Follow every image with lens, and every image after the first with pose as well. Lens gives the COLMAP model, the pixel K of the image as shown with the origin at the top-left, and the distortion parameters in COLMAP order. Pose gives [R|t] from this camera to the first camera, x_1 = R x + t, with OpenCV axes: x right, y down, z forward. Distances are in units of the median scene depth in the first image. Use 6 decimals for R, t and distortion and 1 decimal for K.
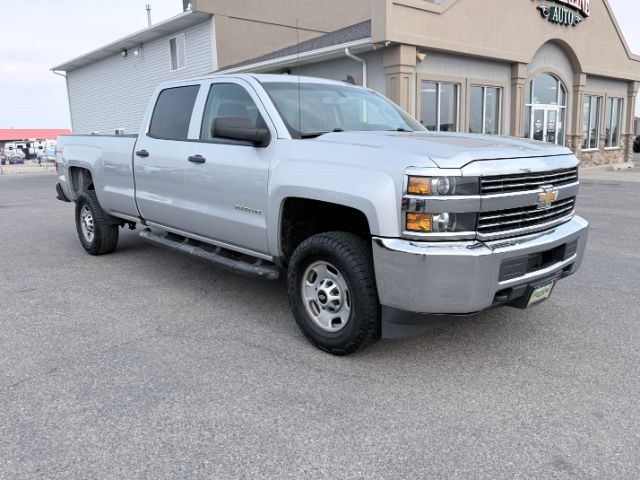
lens RADIAL K [[509.9, 0, 320.0], [0, 509.9, 240.0], [0, 0, 1]] dist [0.109103, -0.173923]
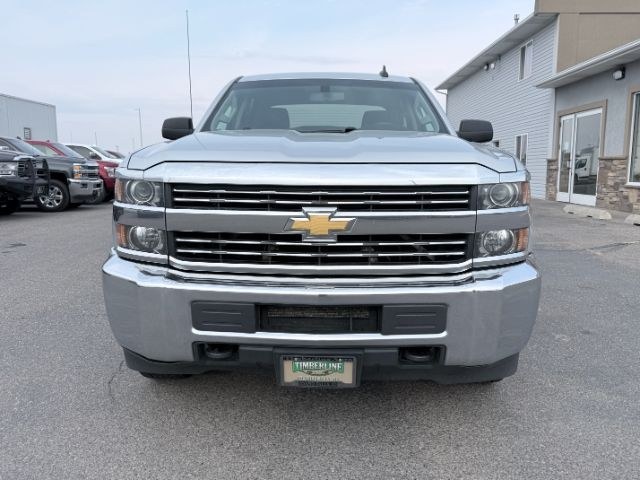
lens RADIAL K [[517.8, 0, 308.8], [0, 517.8, 239.5], [0, 0, 1]] dist [0.020246, 0.009876]
pose [[0.741736, 0.127834, -0.658397, 0.194704], [-0.146779, 0.988811, 0.026629, -0.018388], [0.654434, 0.076887, 0.752200, 0.114651]]
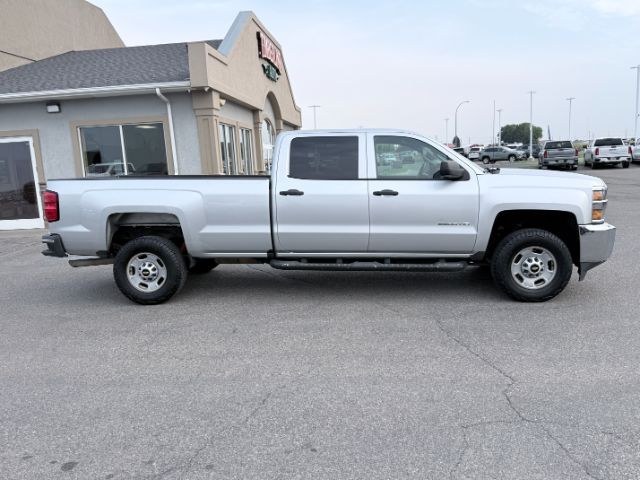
lens RADIAL K [[509.9, 0, 320.0], [0, 509.9, 240.0], [0, 0, 1]] dist [0.109103, -0.173923]
pose [[0.750612, -0.110595, 0.651422, -0.438060], [0.150954, 0.988522, -0.006113, -0.019998], [-0.643269, 0.102923, 0.758691, 0.046871]]
